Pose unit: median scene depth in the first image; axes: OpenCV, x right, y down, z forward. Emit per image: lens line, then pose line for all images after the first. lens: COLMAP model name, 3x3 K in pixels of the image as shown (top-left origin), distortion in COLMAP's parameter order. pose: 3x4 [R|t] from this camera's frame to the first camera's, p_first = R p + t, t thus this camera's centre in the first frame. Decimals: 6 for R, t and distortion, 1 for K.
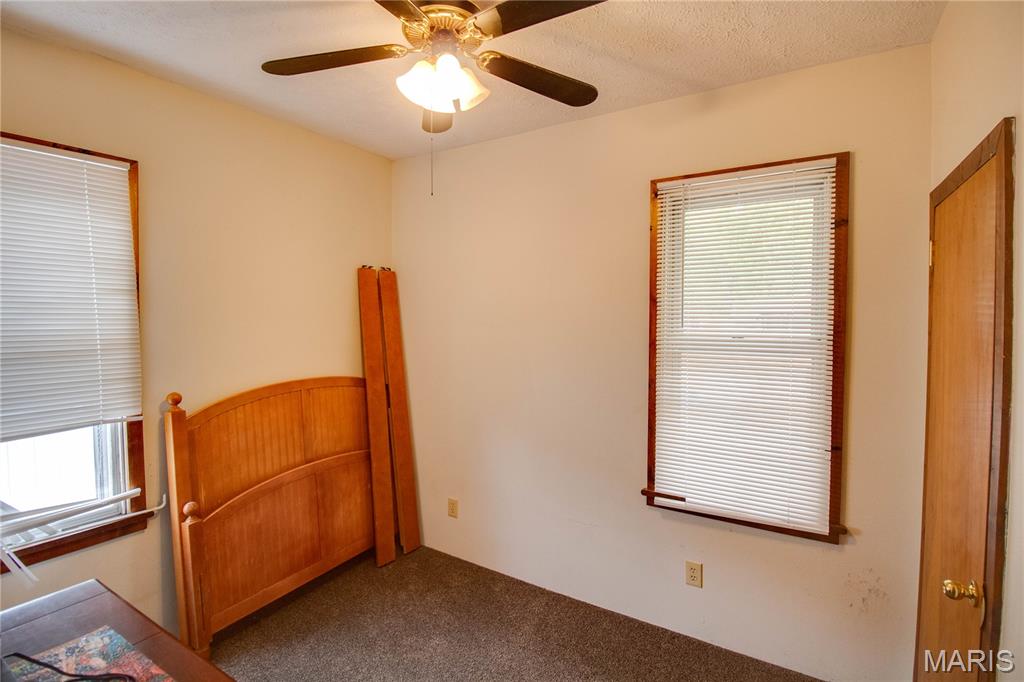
lens RADIAL K [[485.9, 0, 516.8], [0, 485.9, 328.3], [0, 0, 1]] dist [-0.000709, -0.012042]
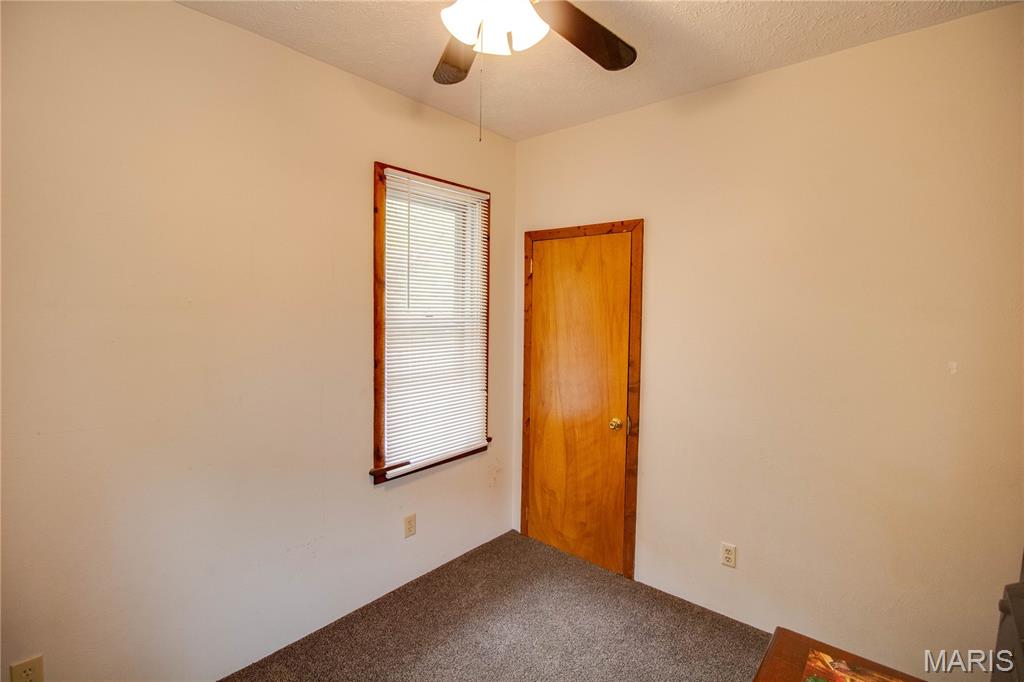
lens RADIAL K [[485.9, 0, 516.8], [0, 485.9, 328.3], [0, 0, 1]] dist [-0.000709, -0.012042]
pose [[0.139889, -0.032948, 0.989619, -0.708673], [0.017410, 0.999374, 0.030812, 0.014424], [-0.990014, 0.012919, 0.140375, 0.588621]]
